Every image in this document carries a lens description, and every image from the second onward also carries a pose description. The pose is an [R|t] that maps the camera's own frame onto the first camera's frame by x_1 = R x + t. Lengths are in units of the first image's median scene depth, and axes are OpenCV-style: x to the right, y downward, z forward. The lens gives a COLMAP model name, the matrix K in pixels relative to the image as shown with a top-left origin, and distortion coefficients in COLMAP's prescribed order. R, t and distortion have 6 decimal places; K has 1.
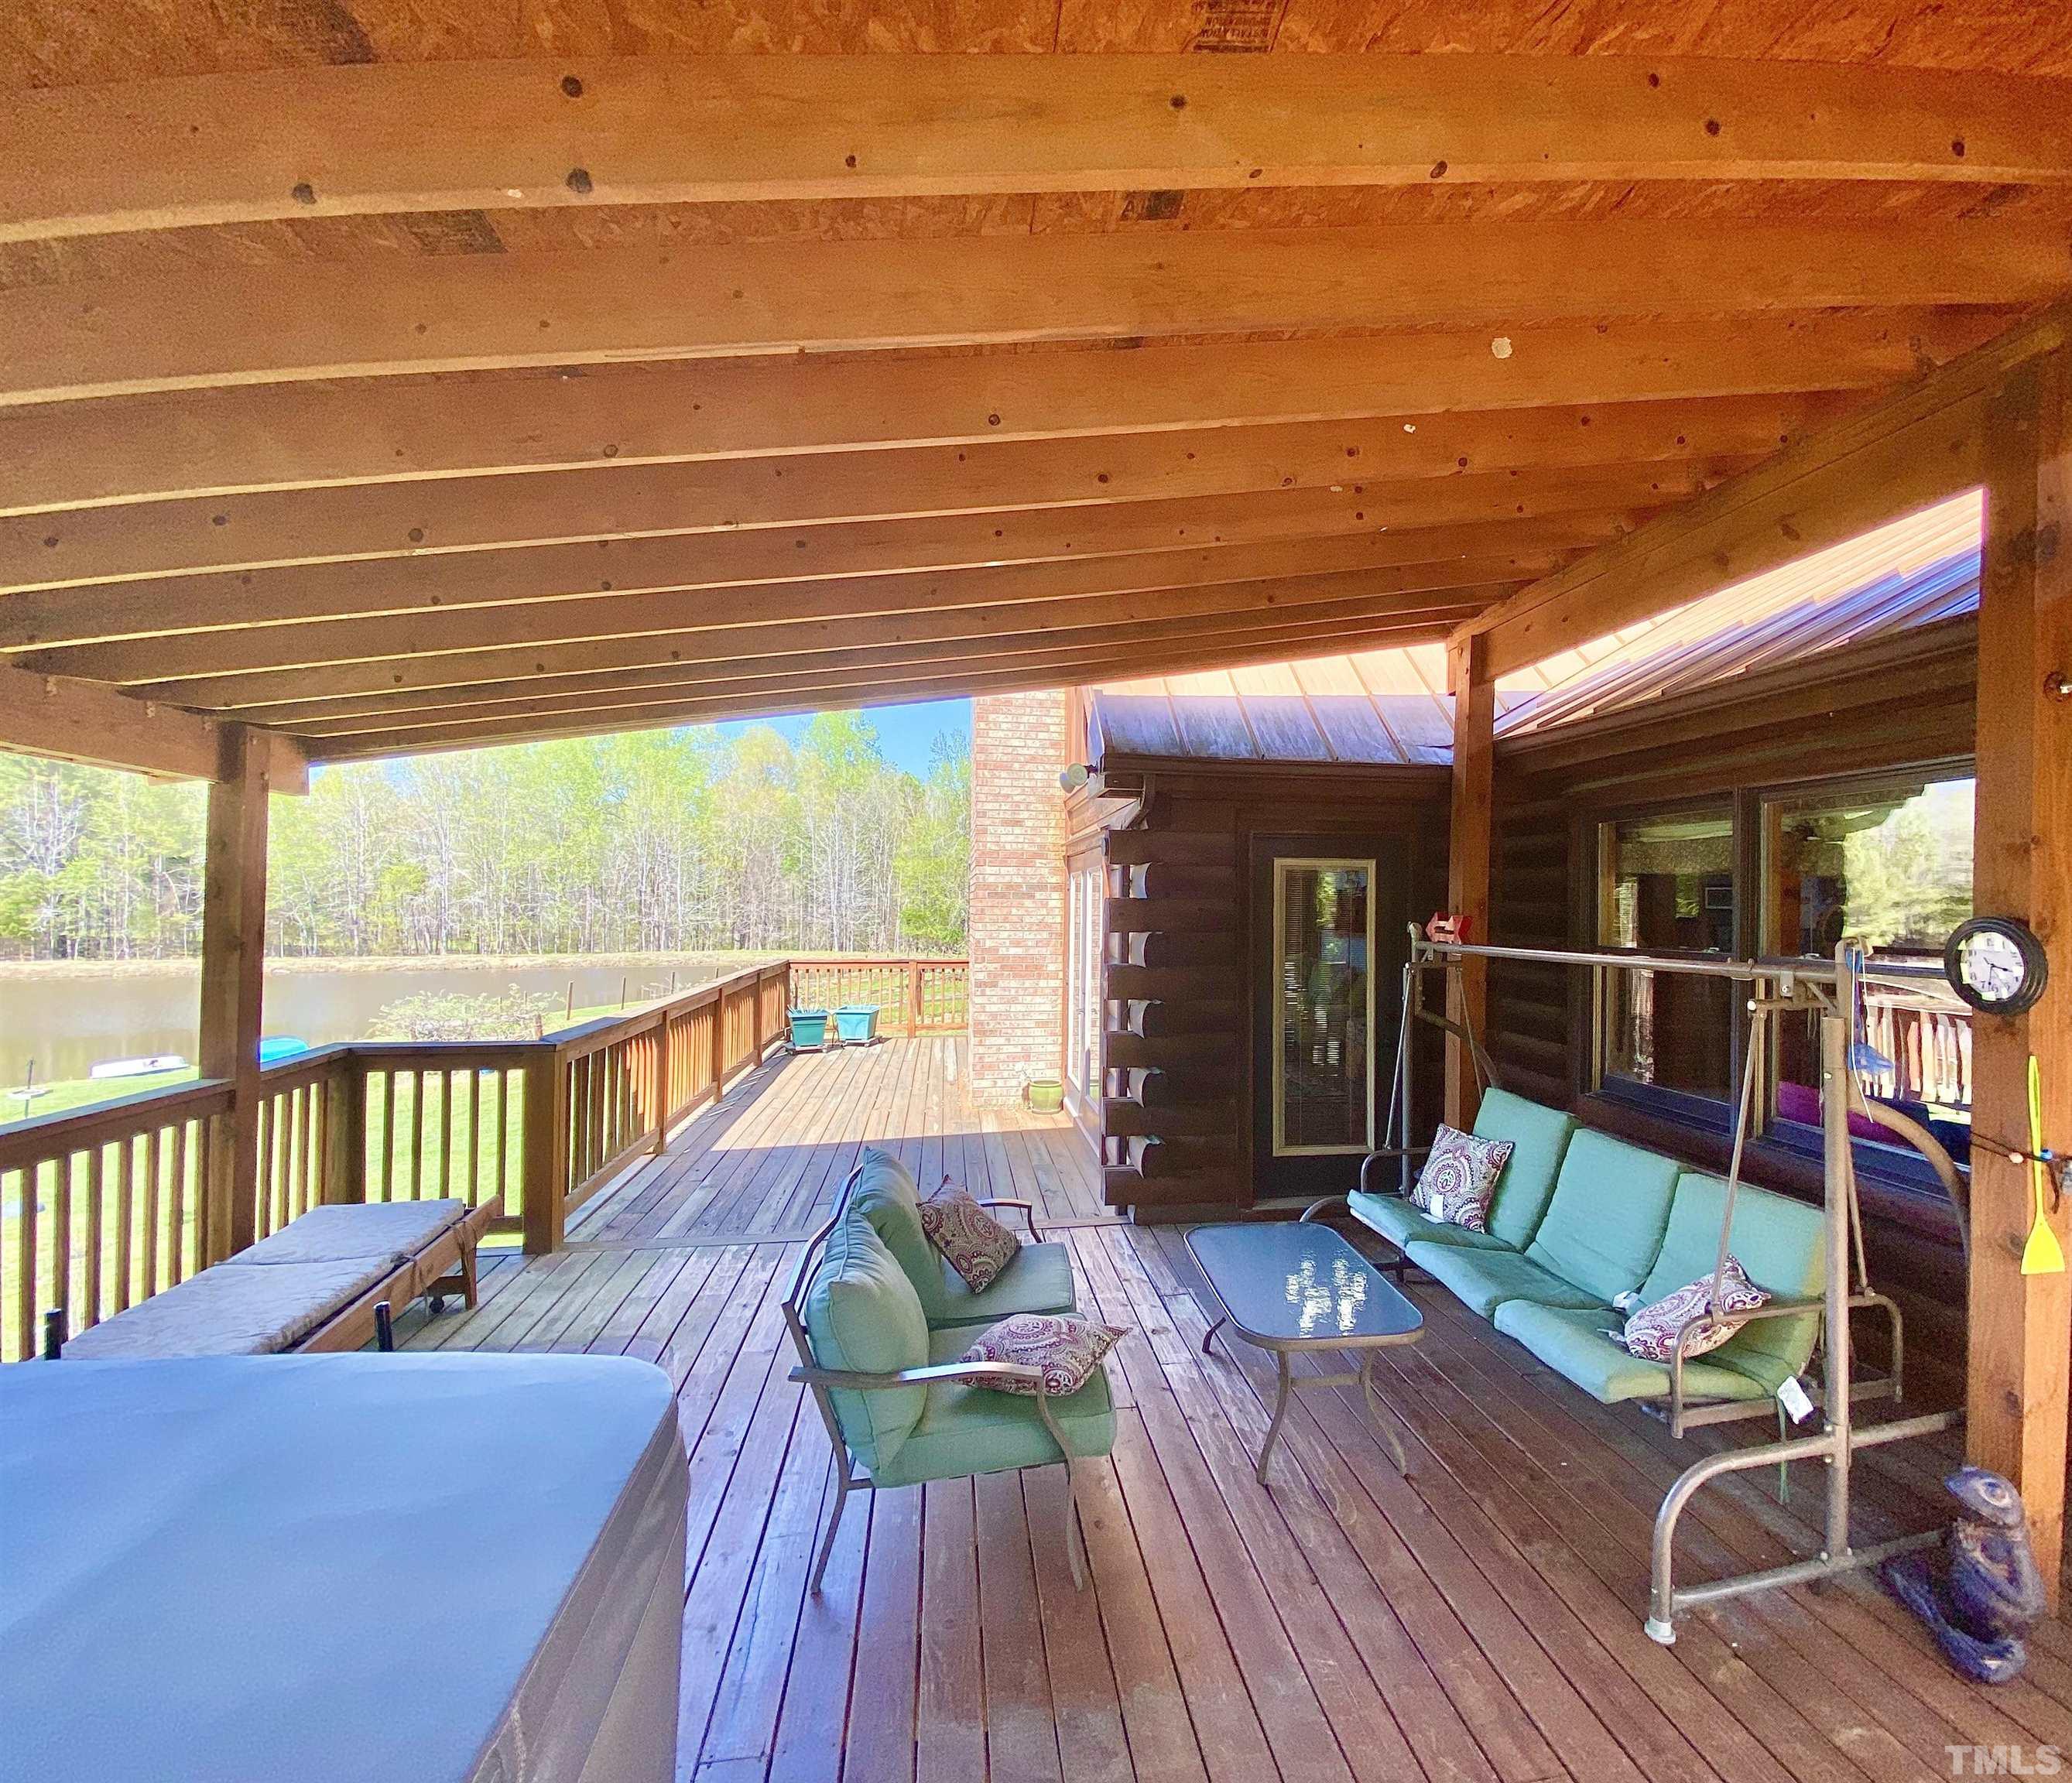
lens RADIAL K [[965.4, 0, 1039.7], [0, 965.4, 890.8], [0, 0, 1]] dist [0.009556, -0.000838]
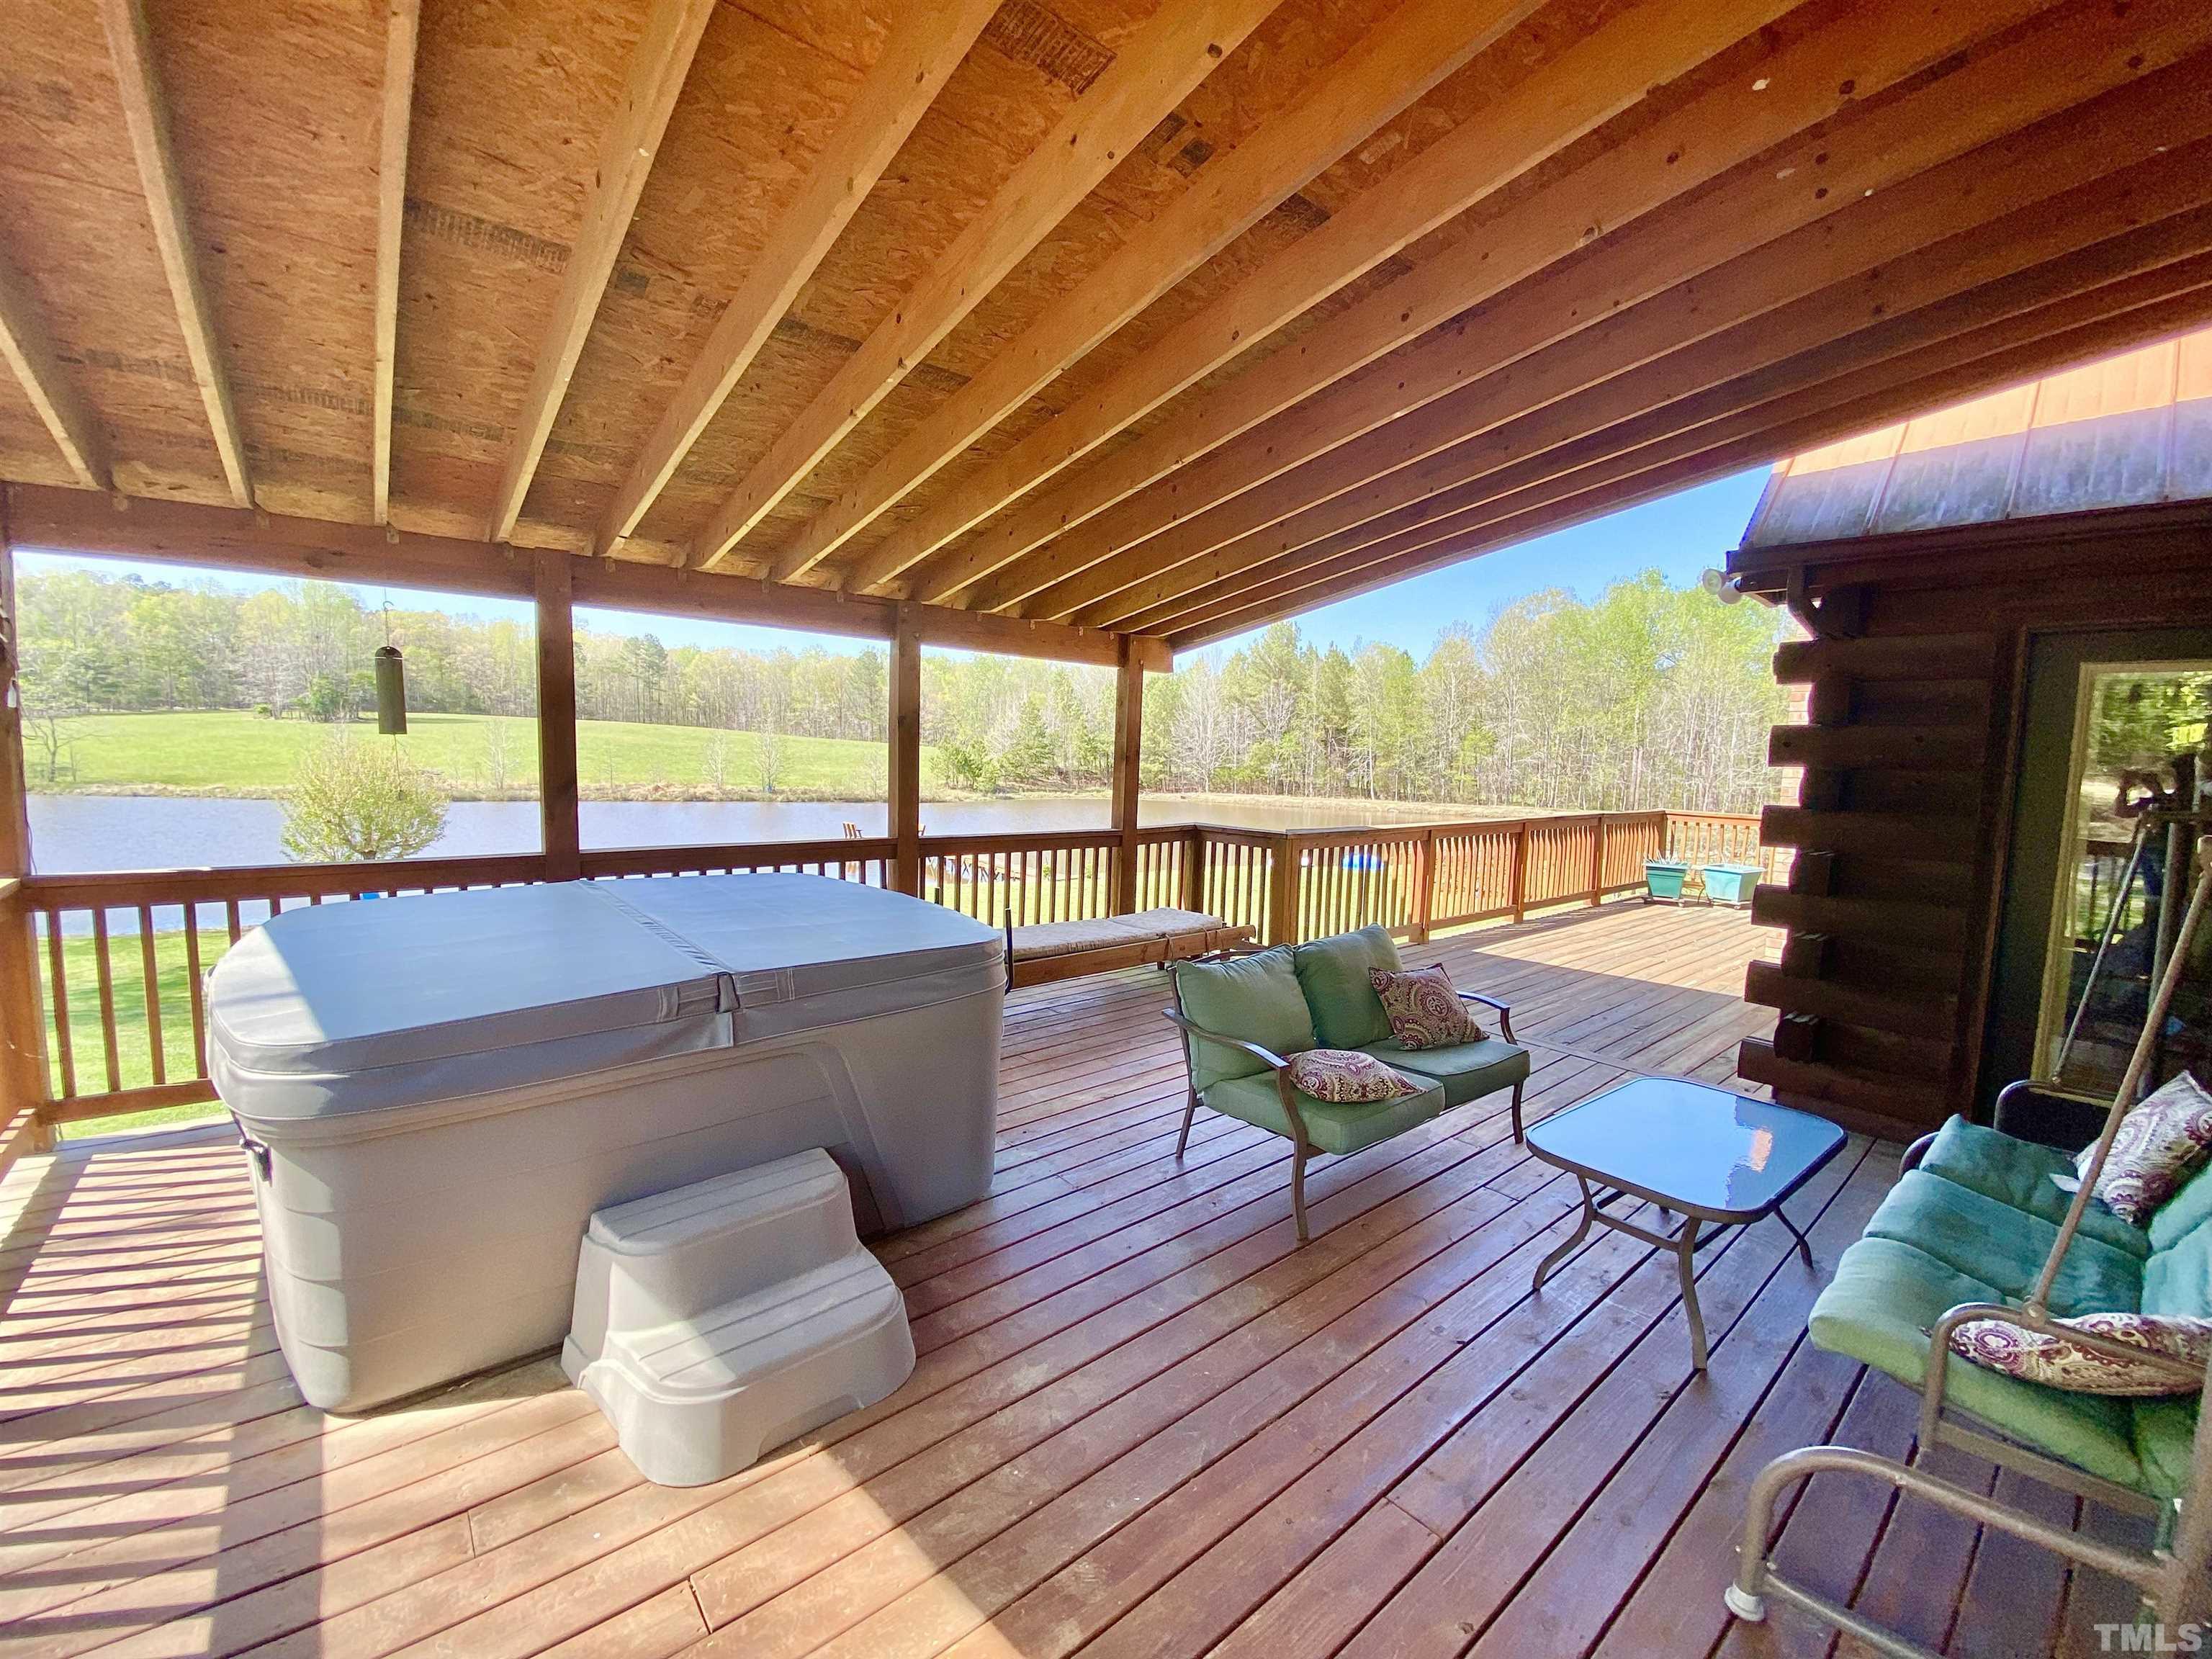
lens RADIAL K [[904.1, 0, 1126.6], [0, 904.1, 837.8], [0, 0, 1]] dist [-0.000440, -0.006771]
pose [[0.504761, 0.081740, -0.859381, 0.489823], [-0.010977, 0.996034, 0.088291, 0.043433], [0.863189, -0.035132, 0.503656, 0.112550]]
